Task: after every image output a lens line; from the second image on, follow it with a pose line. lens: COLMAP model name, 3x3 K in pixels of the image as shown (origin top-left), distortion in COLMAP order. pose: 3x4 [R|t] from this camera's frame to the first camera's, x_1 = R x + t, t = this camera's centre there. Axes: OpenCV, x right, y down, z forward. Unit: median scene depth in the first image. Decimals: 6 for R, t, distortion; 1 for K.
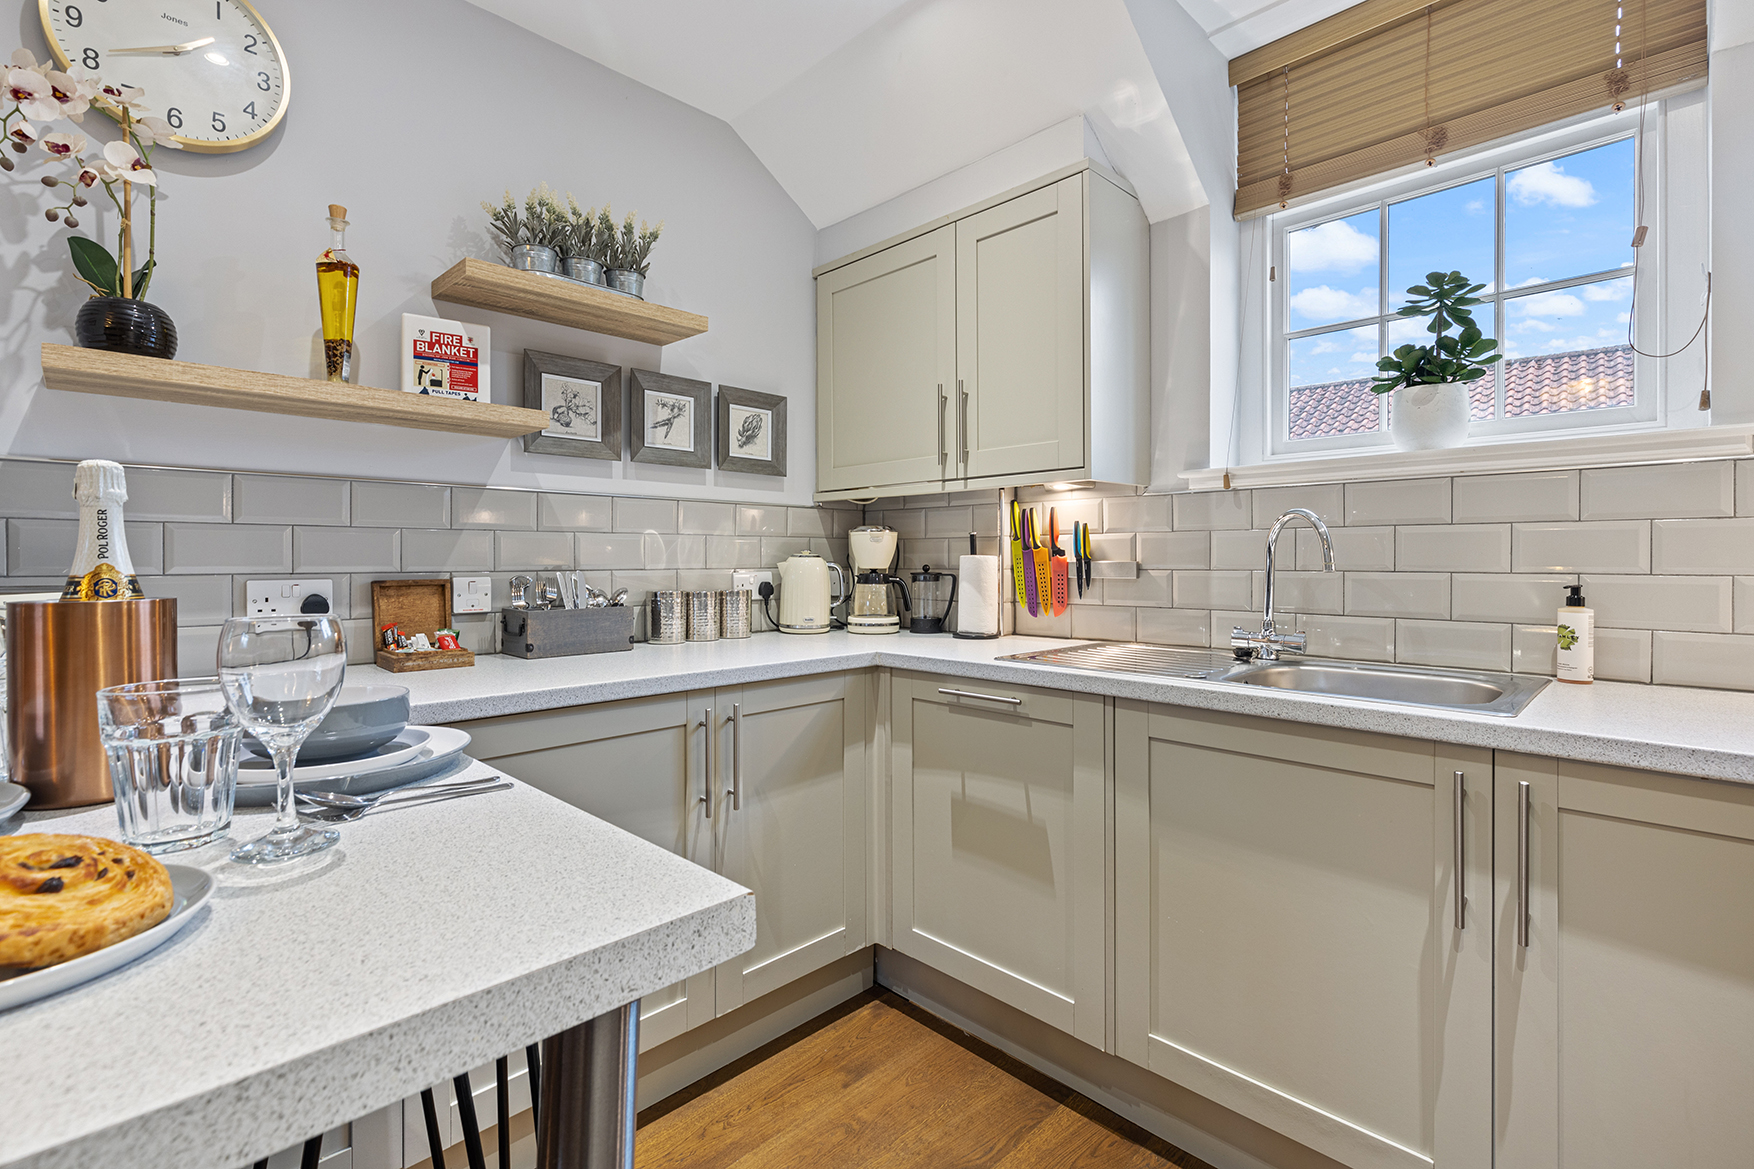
lens RADIAL K [[808.1, 0, 872.9], [0, 808.1, 574.0], [0, 0, 1]] dist [-0.001197, -0.000597]
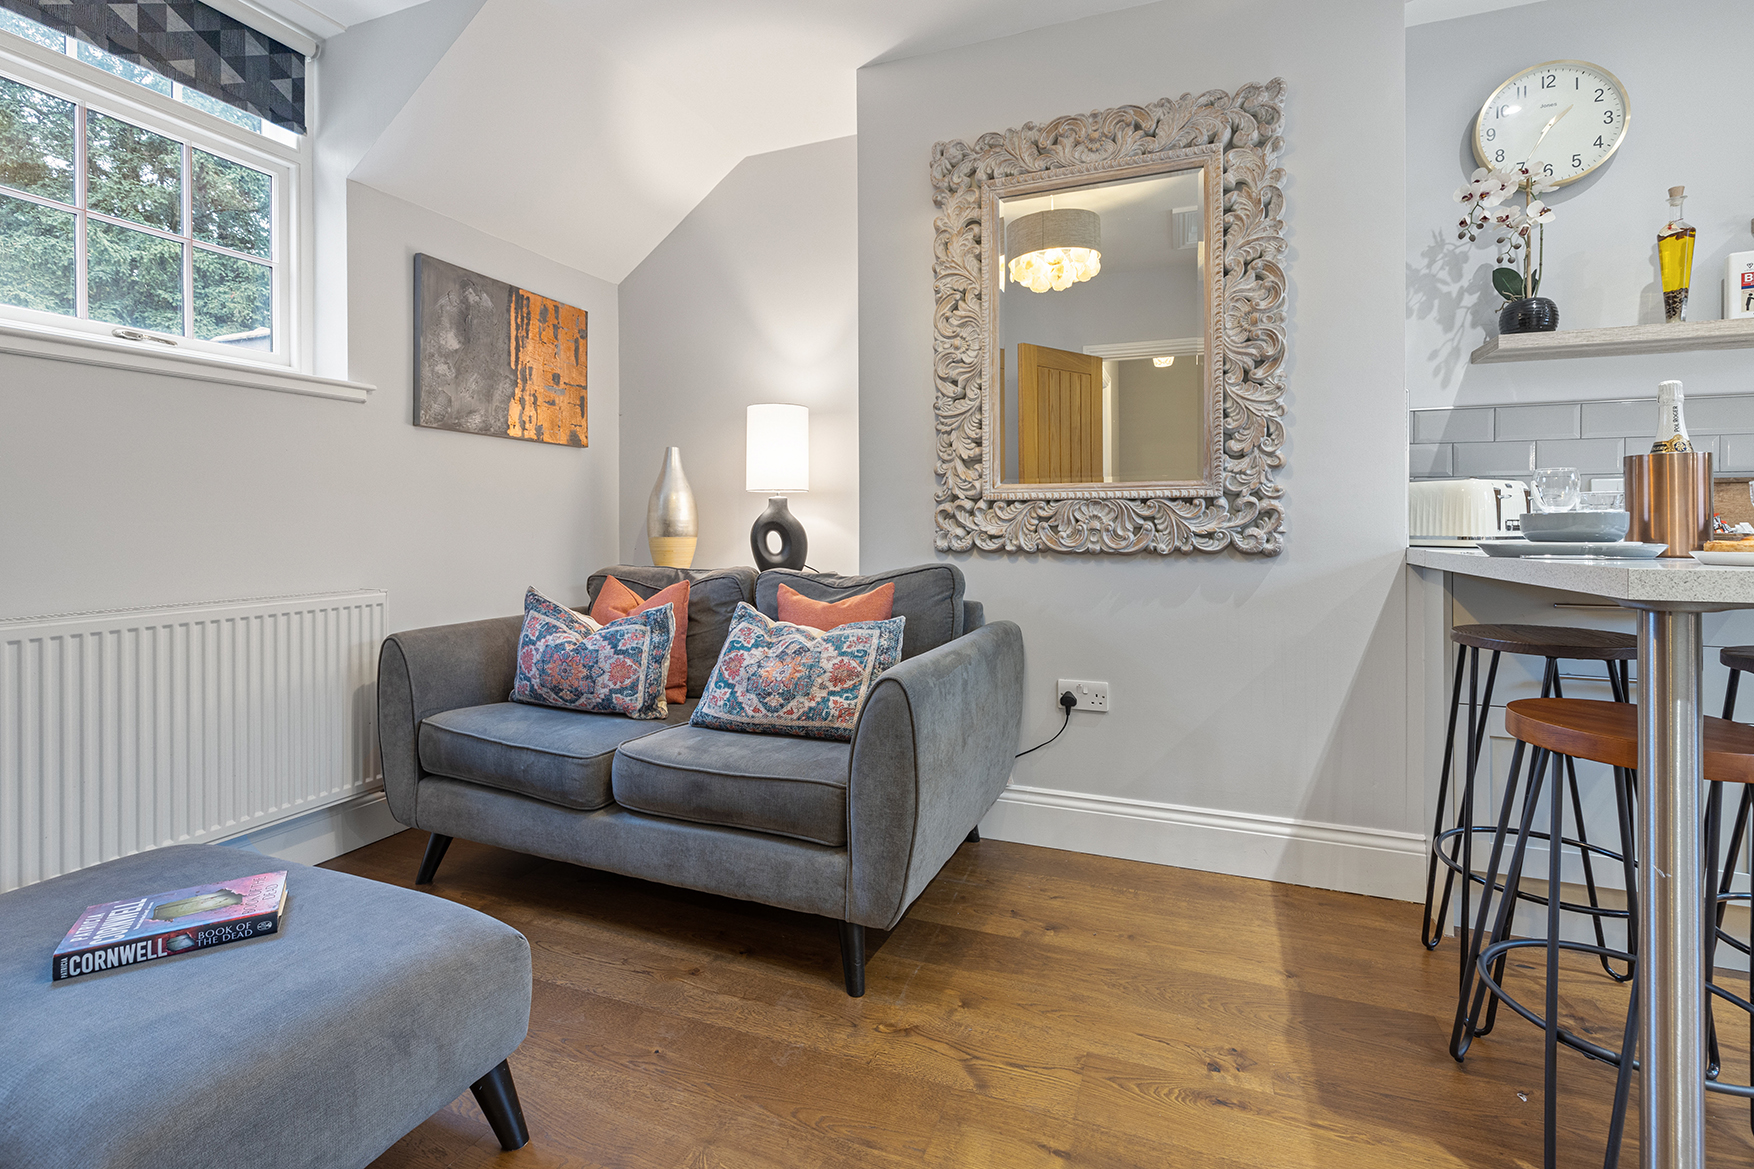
lens RADIAL K [[808.1, 0, 877.0], [0, 808.1, 522.6], [0, 0, 1]] dist [-0.001197, -0.000597]
pose [[0.377451, 0.004749, -0.926017, 0.057729], [-0.011567, 0.999933, 0.000413, 0.103748], [0.925957, 0.010556, 0.377481, -0.711745]]
